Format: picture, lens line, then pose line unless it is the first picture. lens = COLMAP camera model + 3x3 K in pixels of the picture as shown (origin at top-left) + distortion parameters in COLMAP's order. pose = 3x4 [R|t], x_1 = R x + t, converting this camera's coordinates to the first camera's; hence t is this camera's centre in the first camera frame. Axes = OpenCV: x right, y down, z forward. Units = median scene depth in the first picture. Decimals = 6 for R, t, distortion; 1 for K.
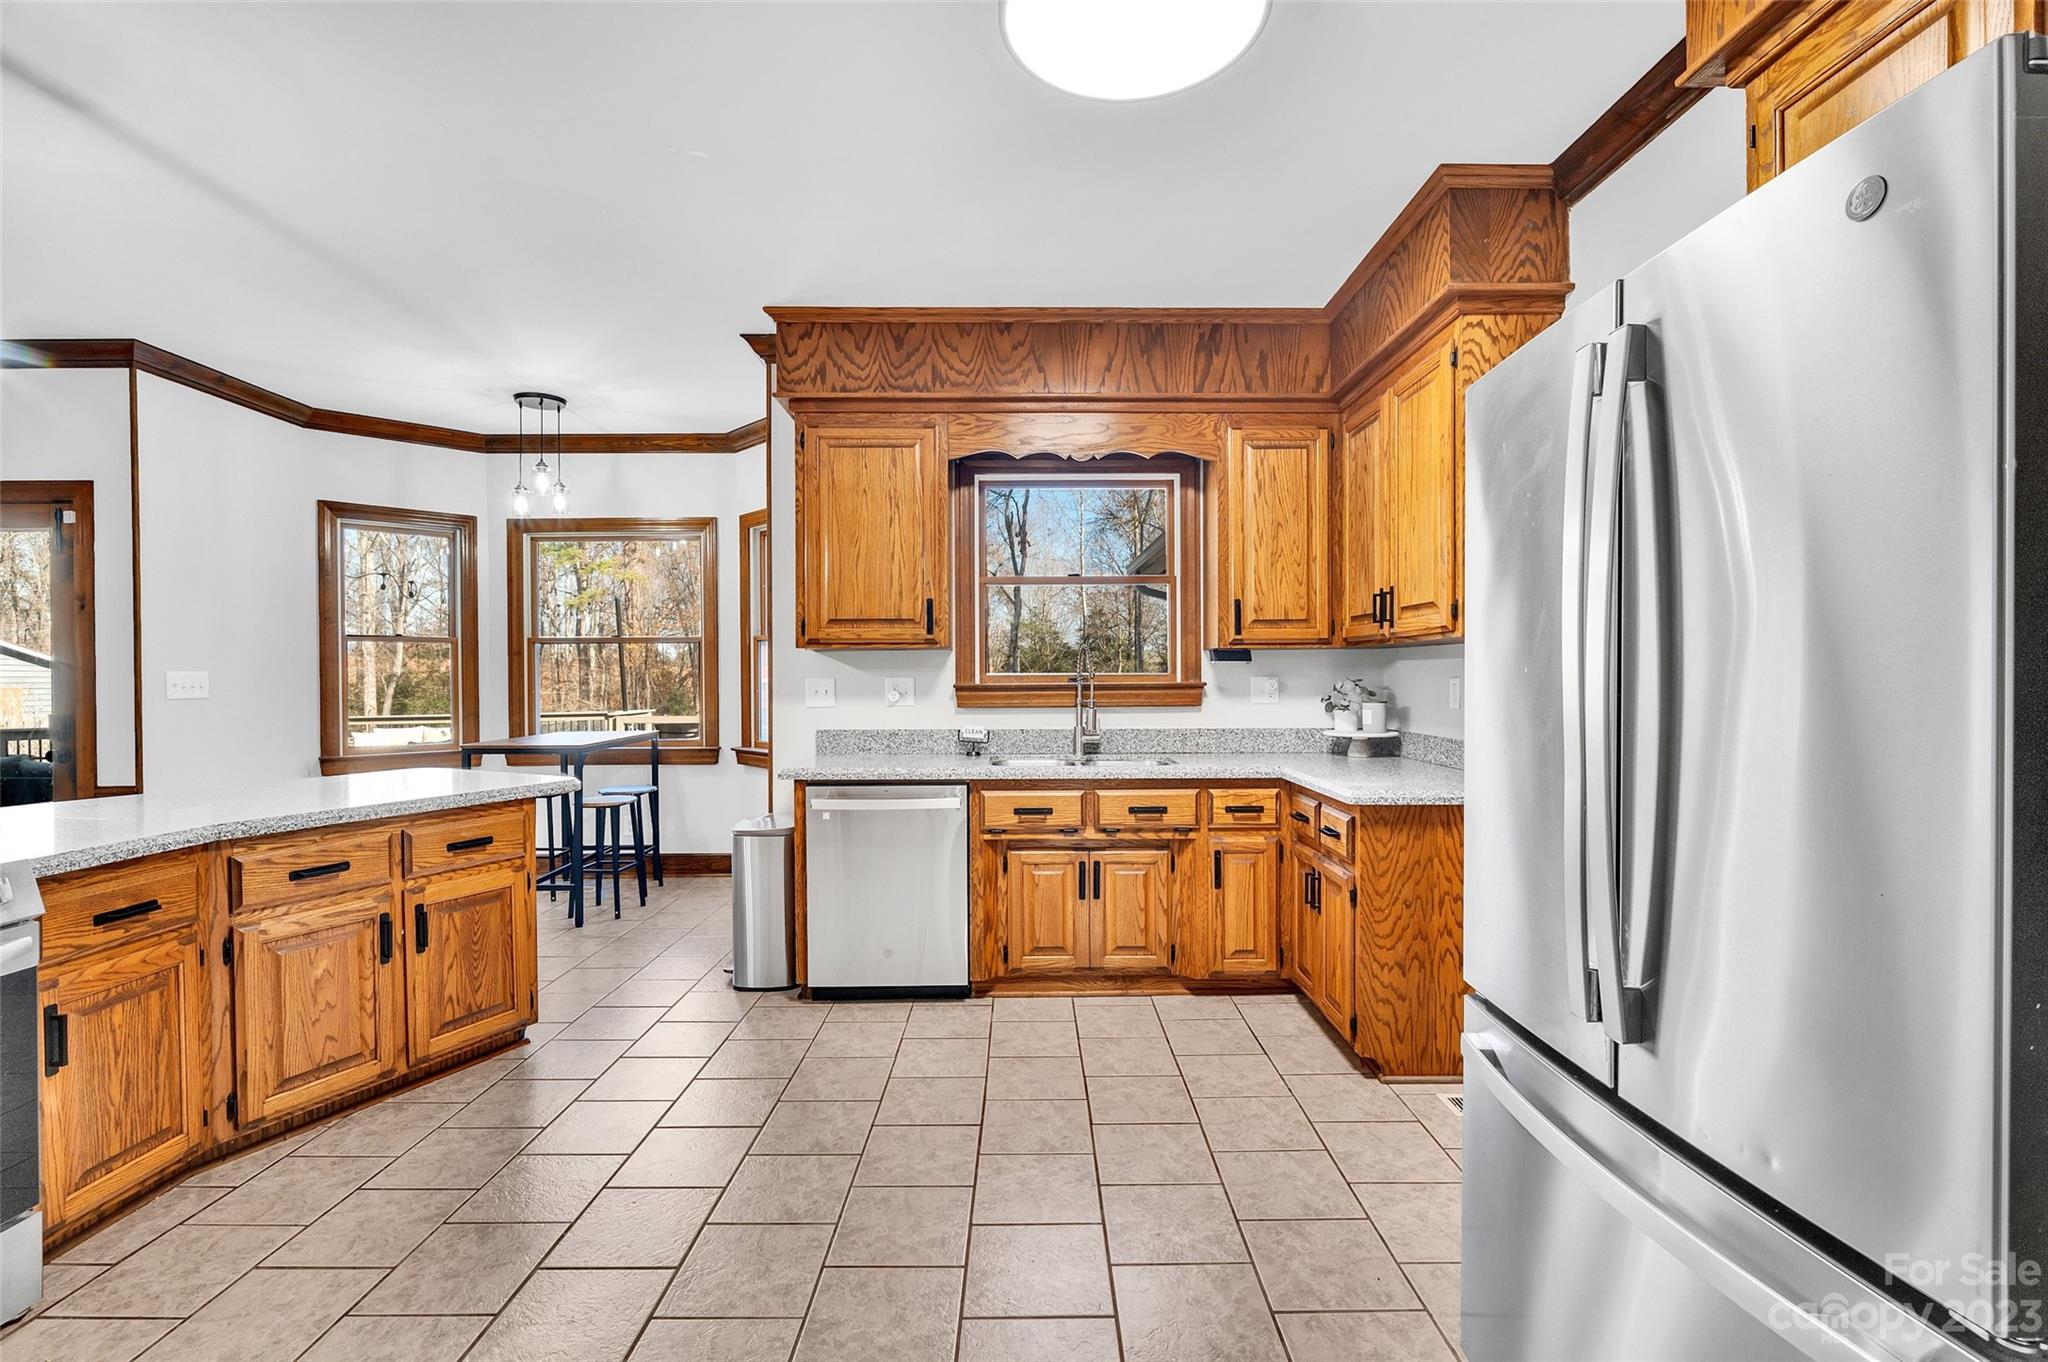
lens RADIAL K [[997.7, 0, 1019.5], [0, 997.7, 684.6], [0, 0, 1]] dist [-0.001987, -0.000064]
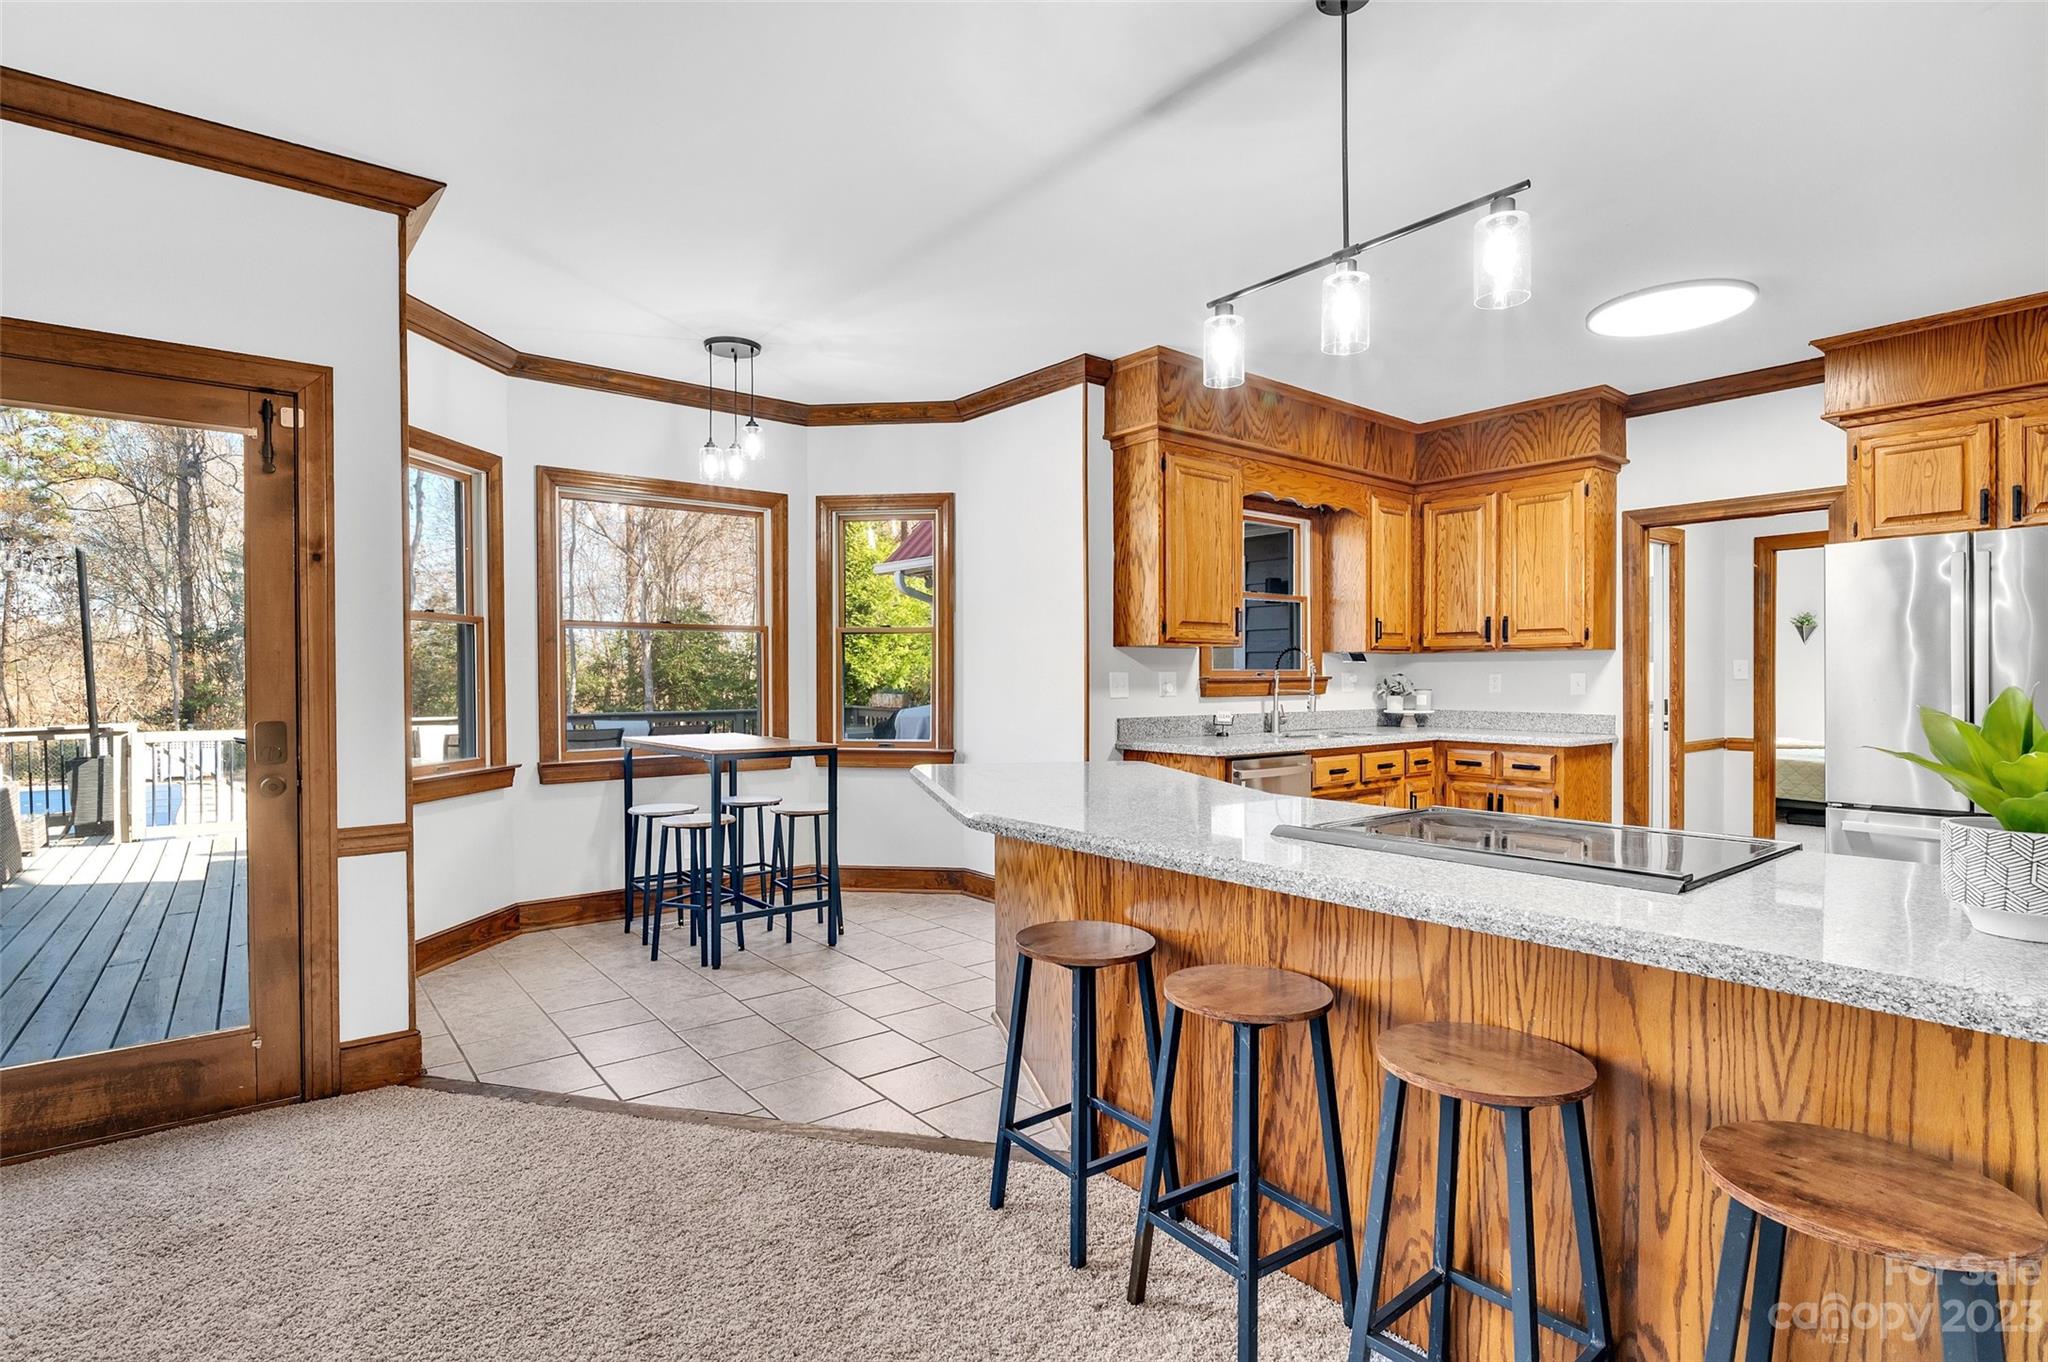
lens RADIAL K [[997.7, 0, 1019.5], [0, 997.7, 684.6], [0, 0, 1]] dist [-0.001987, -0.000064]
pose [[0.778669, -0.002579, 0.627430, -1.152413], [0.004888, 0.999986, -0.001955, 0.011183], [-0.627416, 0.004589, 0.778670, 0.228885]]
